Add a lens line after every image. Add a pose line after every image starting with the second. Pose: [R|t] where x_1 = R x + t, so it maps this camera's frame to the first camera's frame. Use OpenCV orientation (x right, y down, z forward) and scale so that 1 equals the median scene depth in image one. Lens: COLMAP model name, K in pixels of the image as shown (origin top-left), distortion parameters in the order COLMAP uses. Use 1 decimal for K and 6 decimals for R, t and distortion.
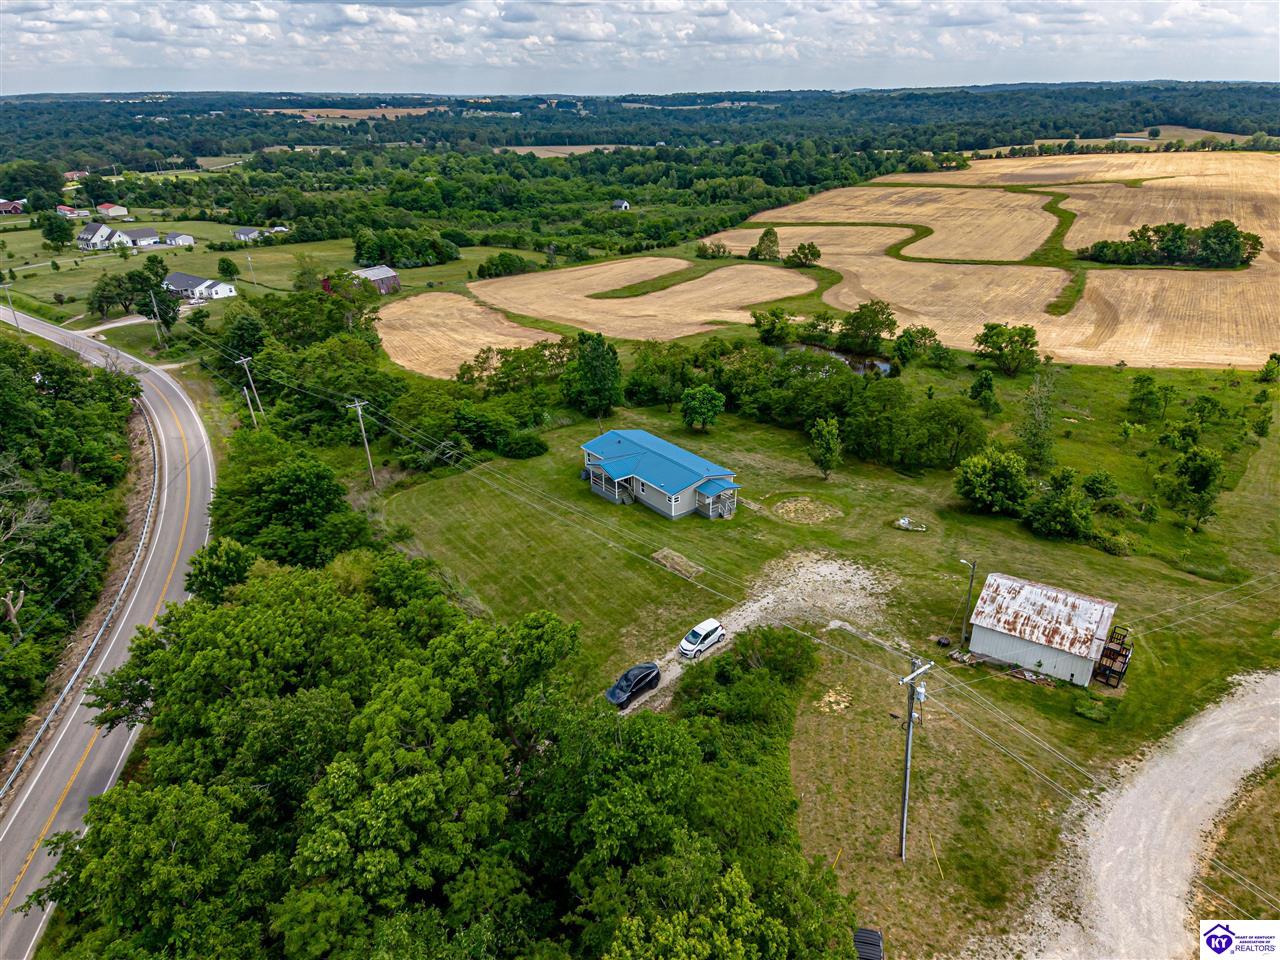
lens RADIAL K [[815.0, 0, 640.7], [0, 815.0, 493.9], [0, 0, 1]] dist [0.231695, -0.214365]
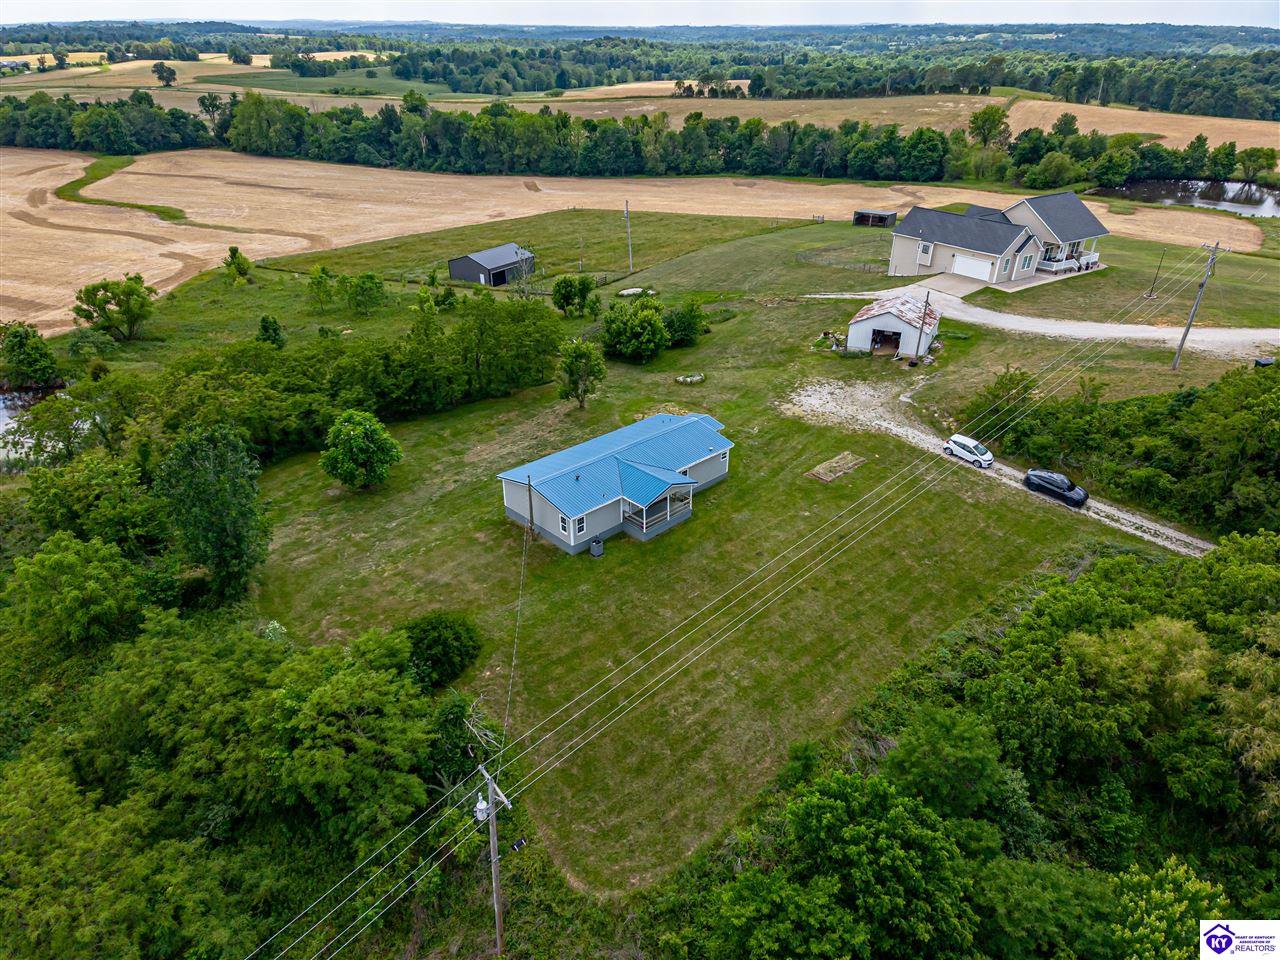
lens RADIAL K [[815.0, 0, 640.7], [0, 815.0, 493.9], [0, 0, 1]] dist [0.231695, -0.214365]
pose [[-0.119708, -0.471843, 0.873518, -0.231004], [0.423406, 0.771557, 0.474791, -0.130343], [-0.897996, 0.426690, 0.107420, 0.344345]]
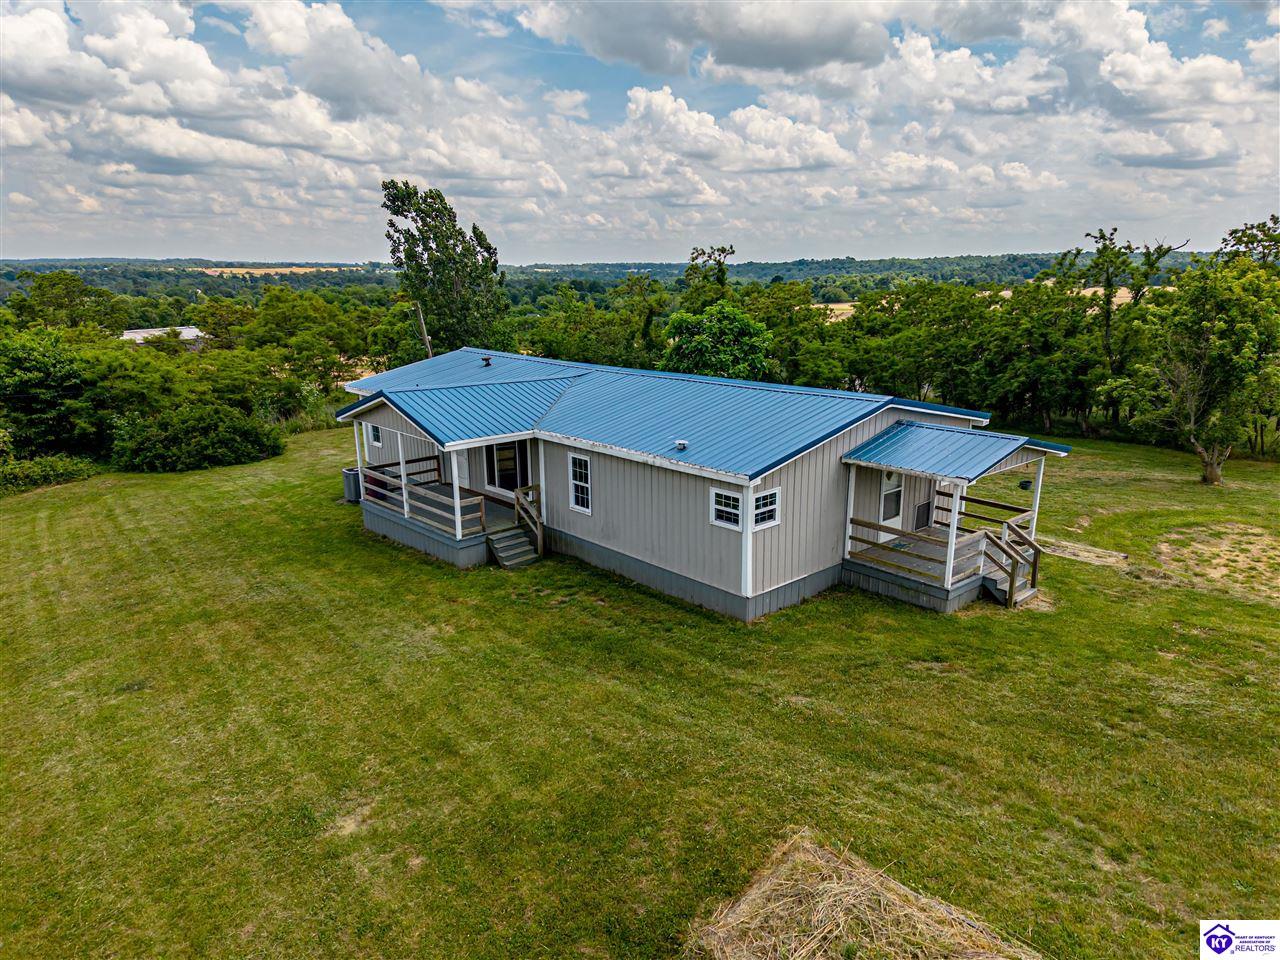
lens RADIAL K [[815.0, 0, 640.7], [0, 815.0, 493.9], [0, 0, 1]] dist [0.231695, -0.214365]
pose [[0.994829, -0.023532, 0.098800, -0.001080], [0.040586, 0.983850, -0.174331, 0.012181], [-0.093102, 0.177439, 0.979718, 0.280494]]
